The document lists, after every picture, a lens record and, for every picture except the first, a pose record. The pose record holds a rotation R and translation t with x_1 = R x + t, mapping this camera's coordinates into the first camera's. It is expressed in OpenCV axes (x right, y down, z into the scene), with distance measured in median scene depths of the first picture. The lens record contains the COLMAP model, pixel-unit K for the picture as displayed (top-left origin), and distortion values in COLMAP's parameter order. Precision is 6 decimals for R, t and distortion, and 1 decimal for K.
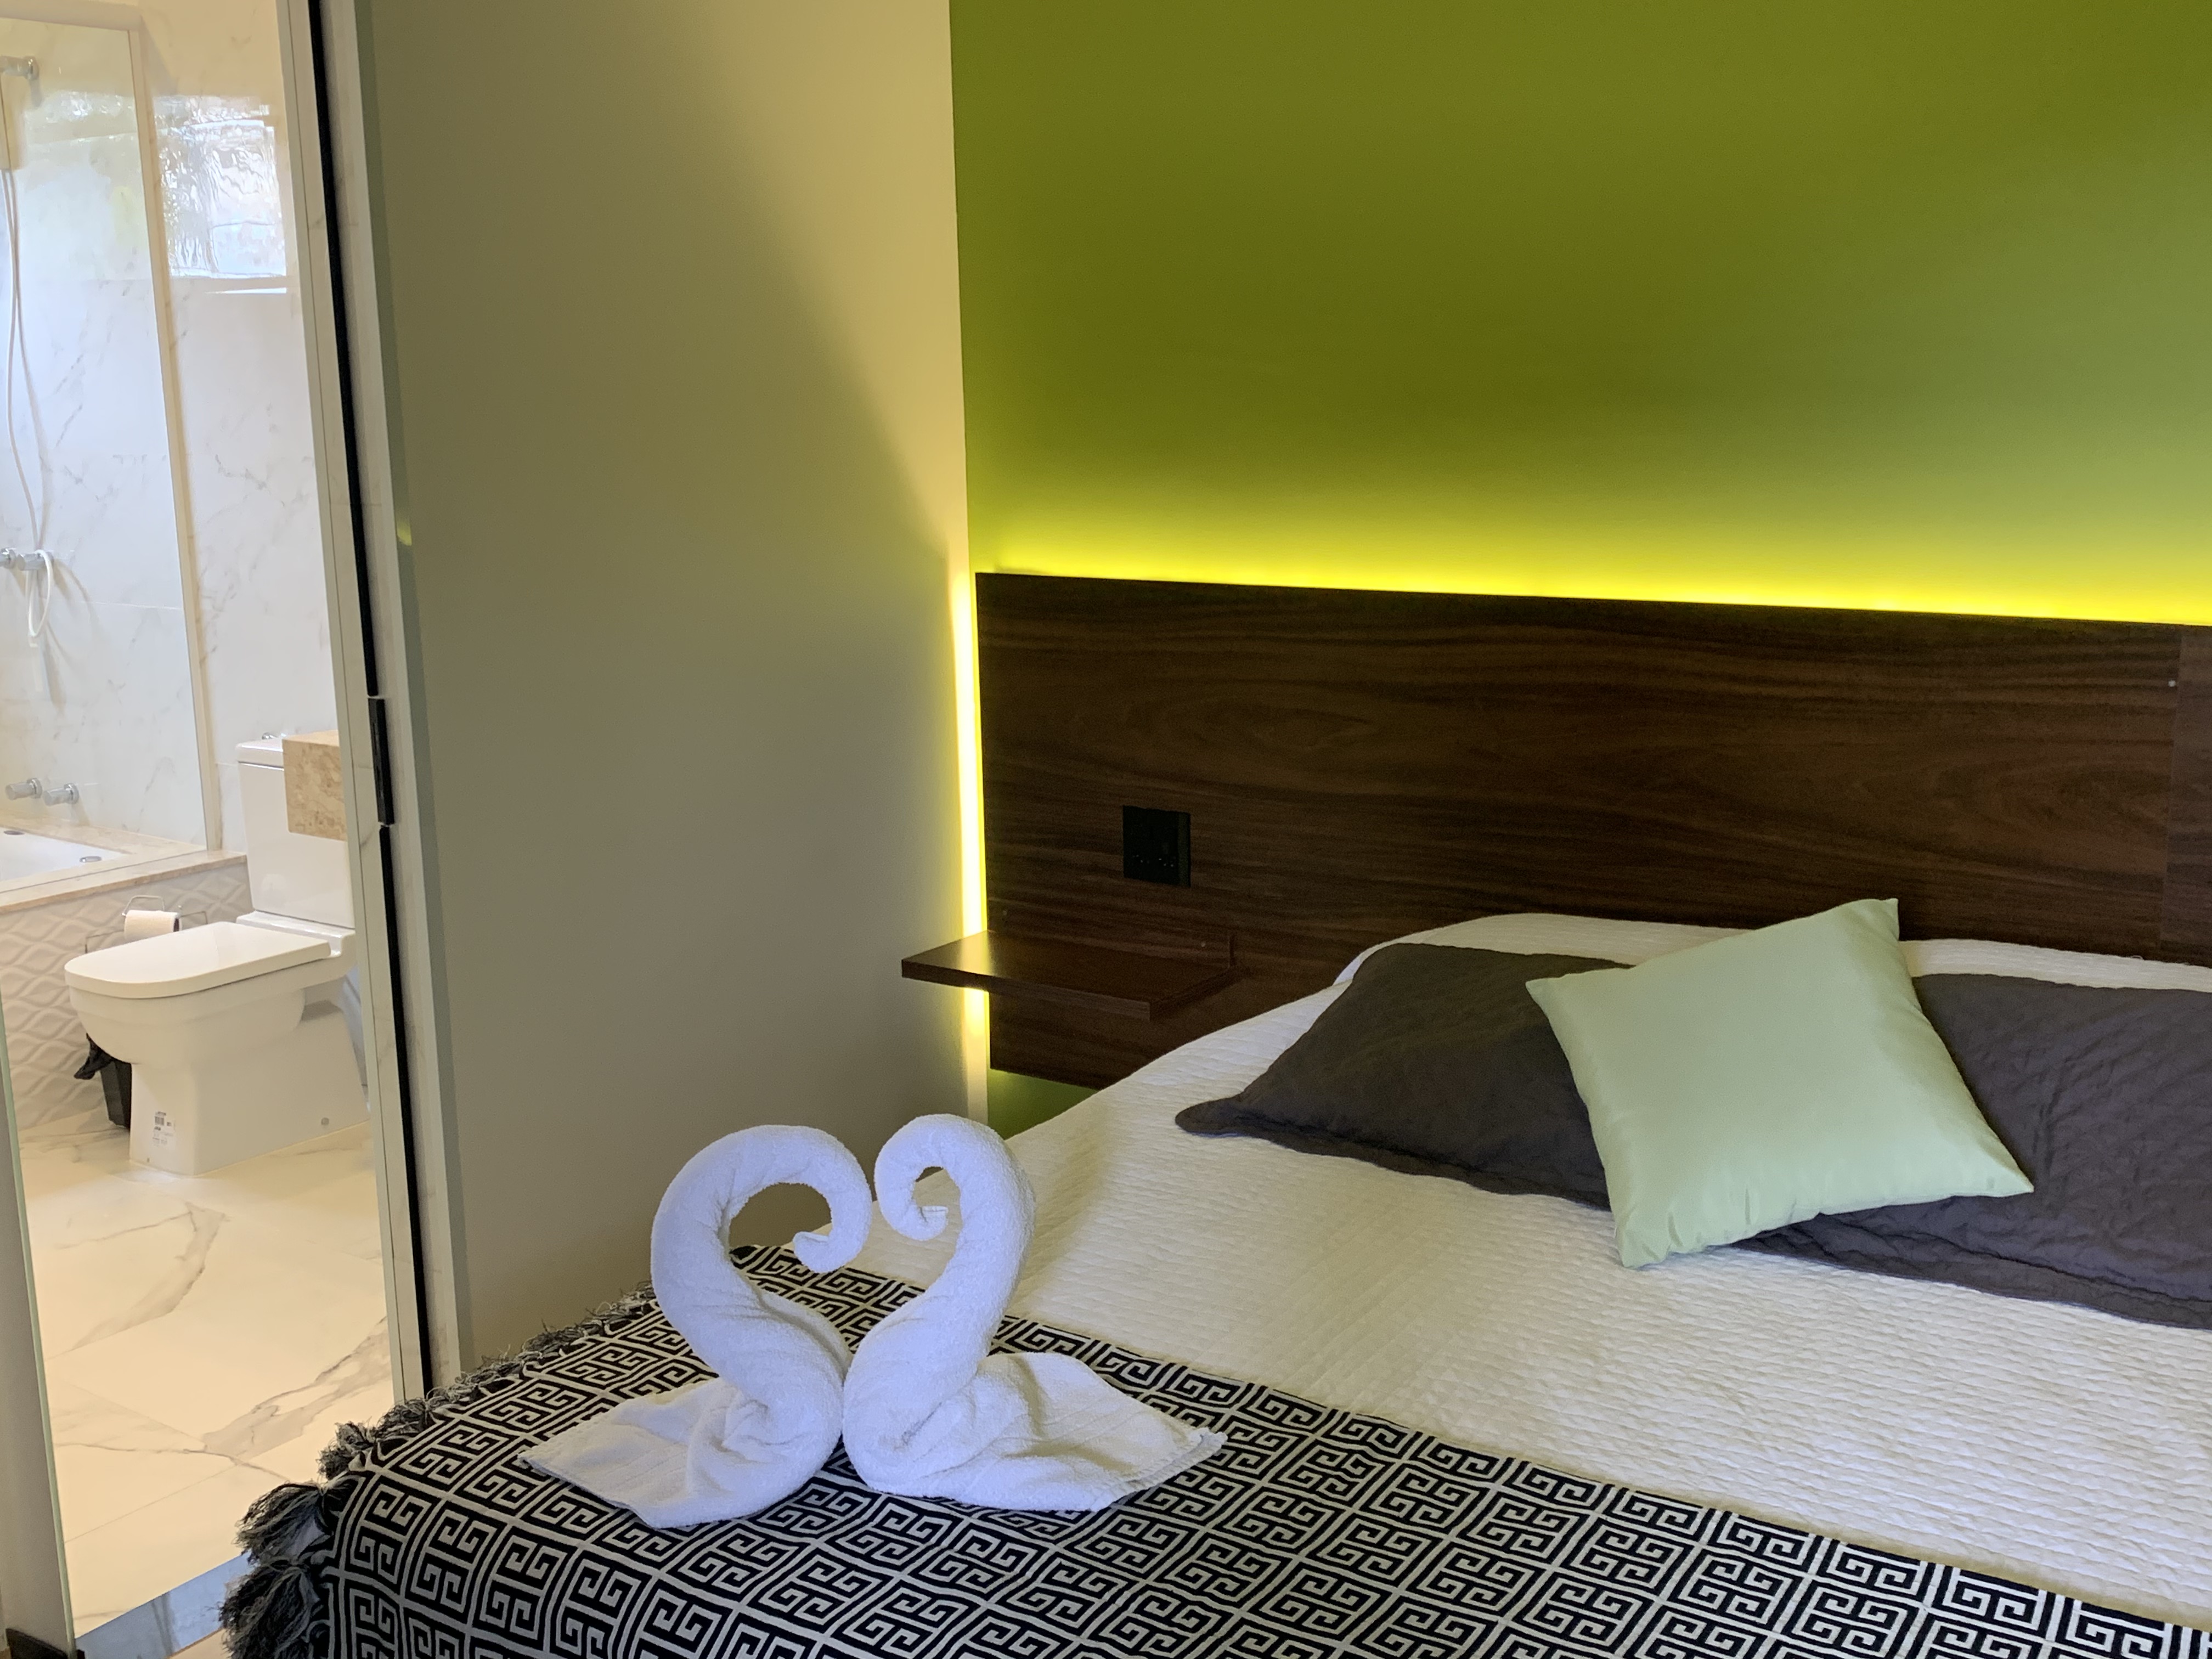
lens RADIAL K [[2256.5, 0, 1105.4], [0, 2256.5, 828.2], [0, 0, 1]] dist [-0.002902, 0.000000]
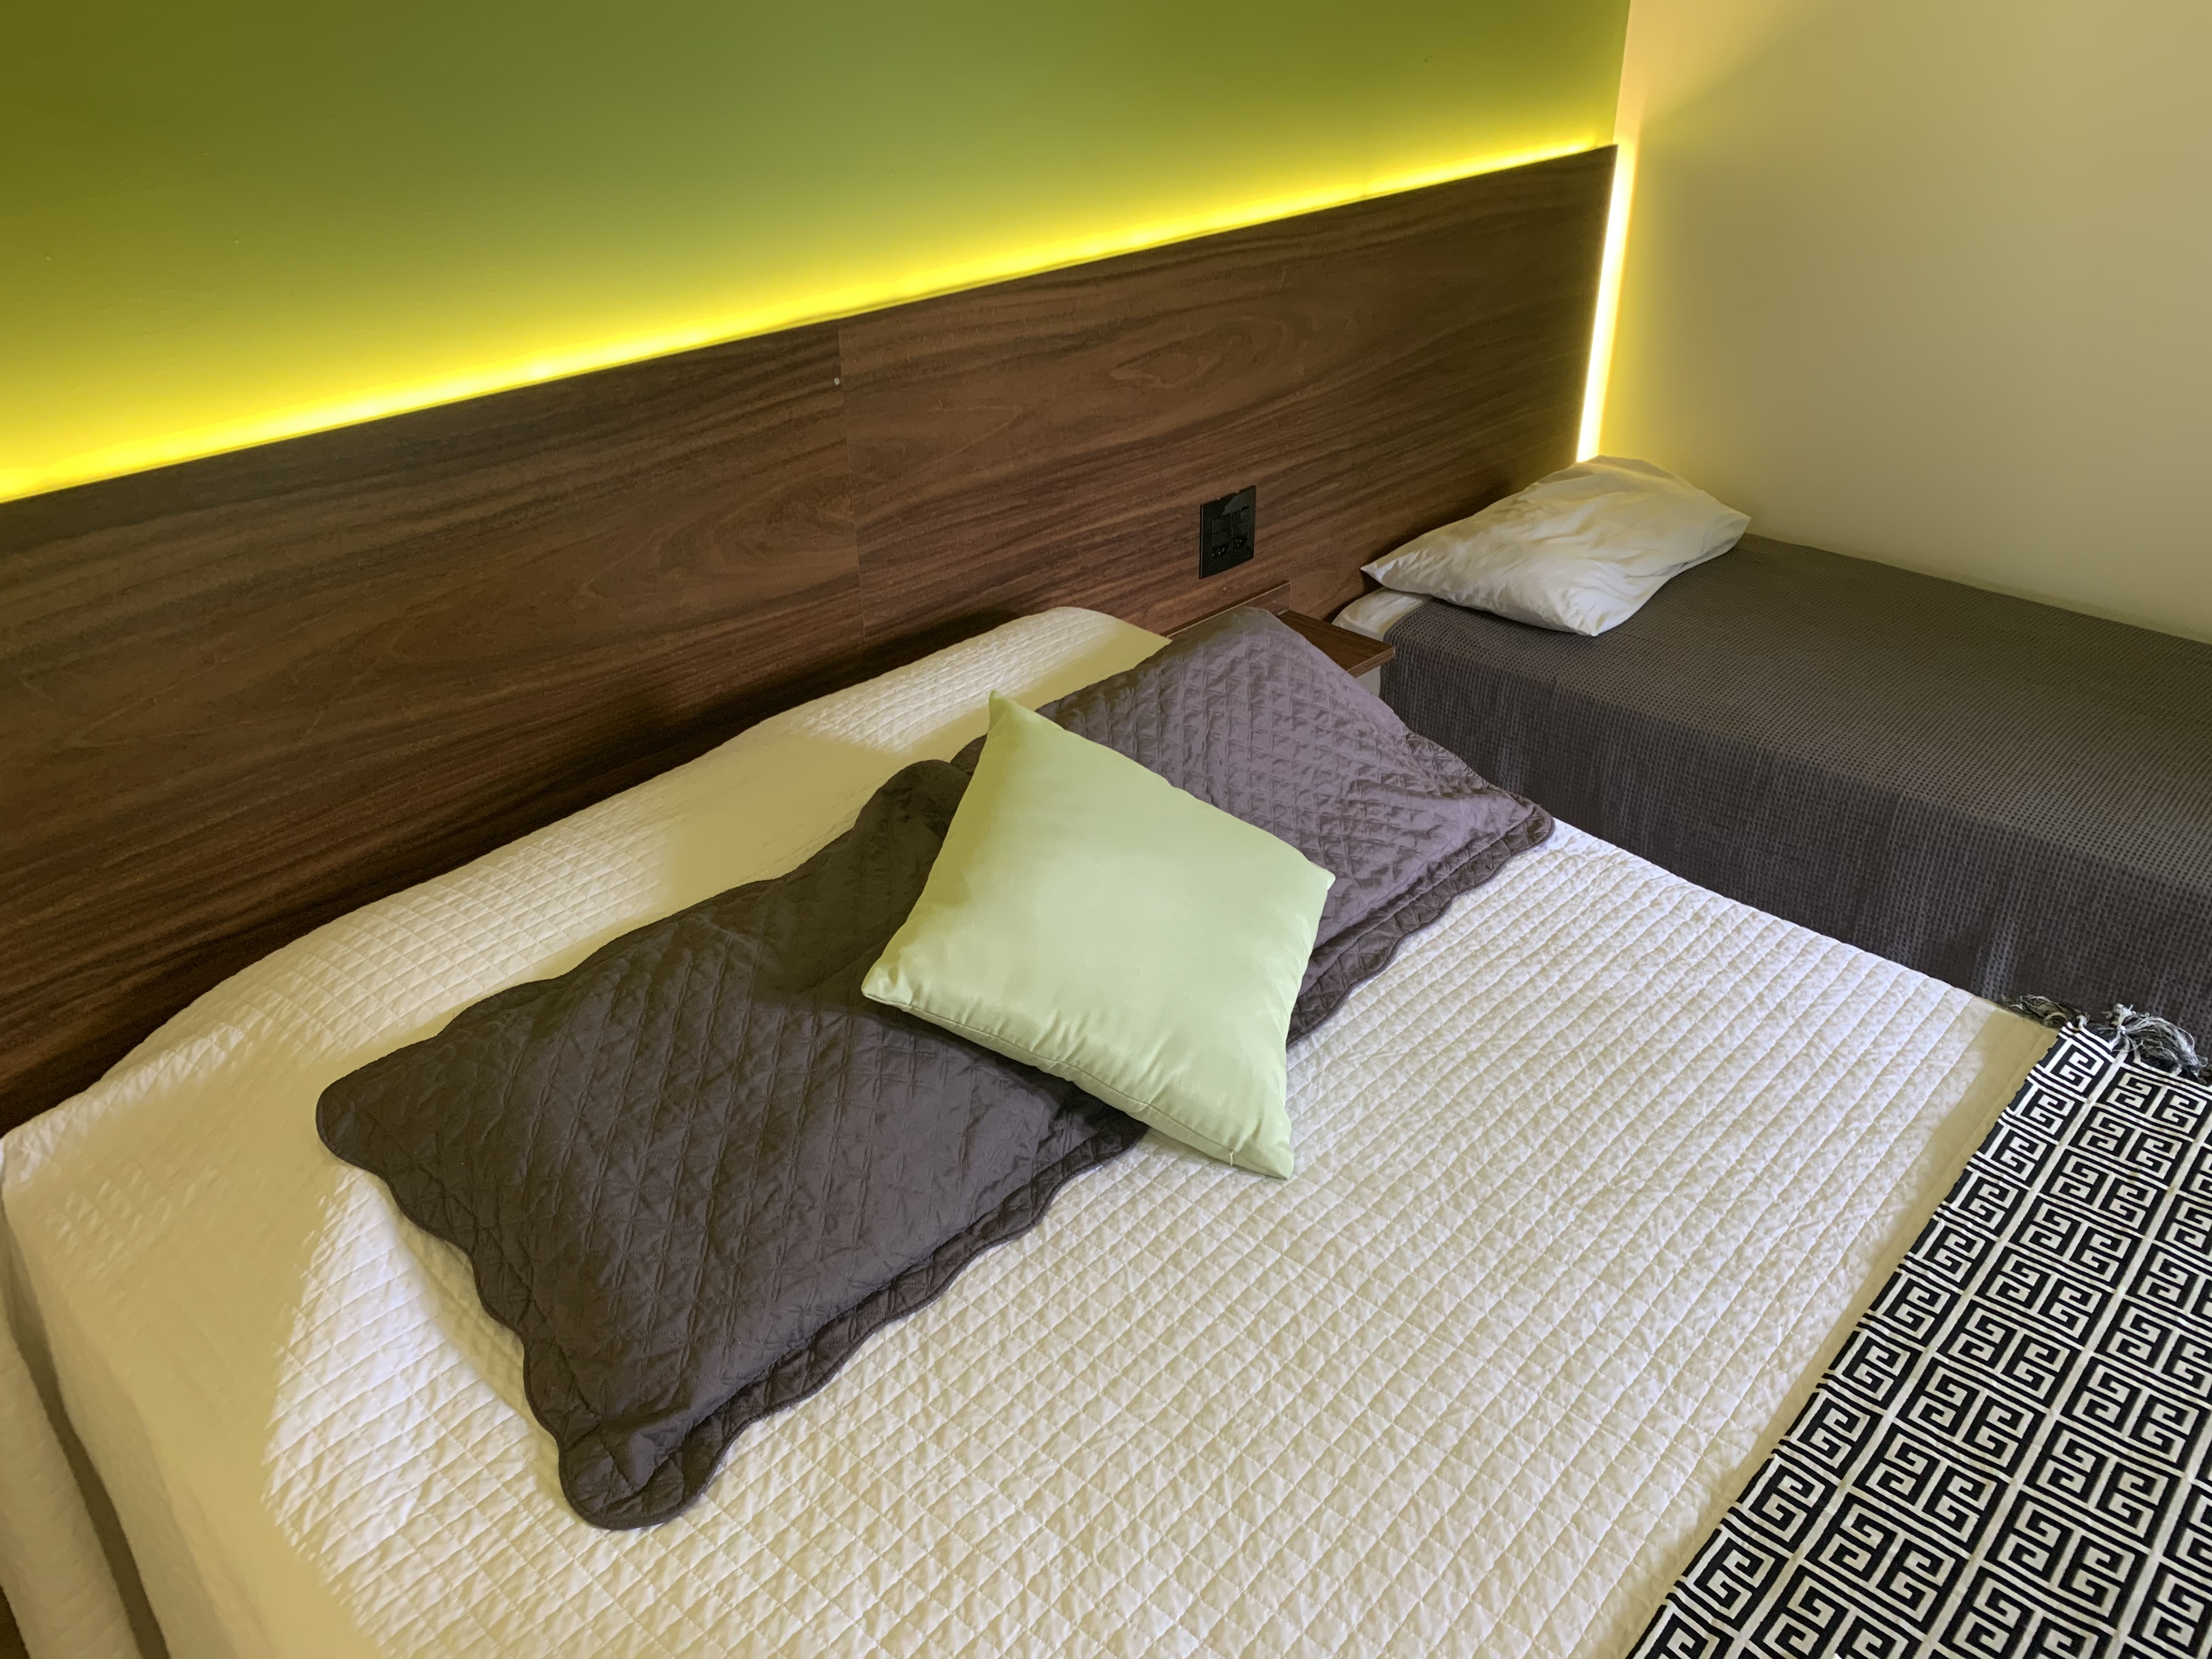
lens RADIAL K [[1677.1, 0, 1105.5], [0, 1677.1, 829.3], [0, 0, 1]] dist [0.004628, 0.001527]
pose [[0.166100, -0.465981, 0.869064, -0.226186], [0.214938, 0.877225, 0.429277, -0.174811], [-0.962399, 0.115492, 0.245864, 0.700828]]
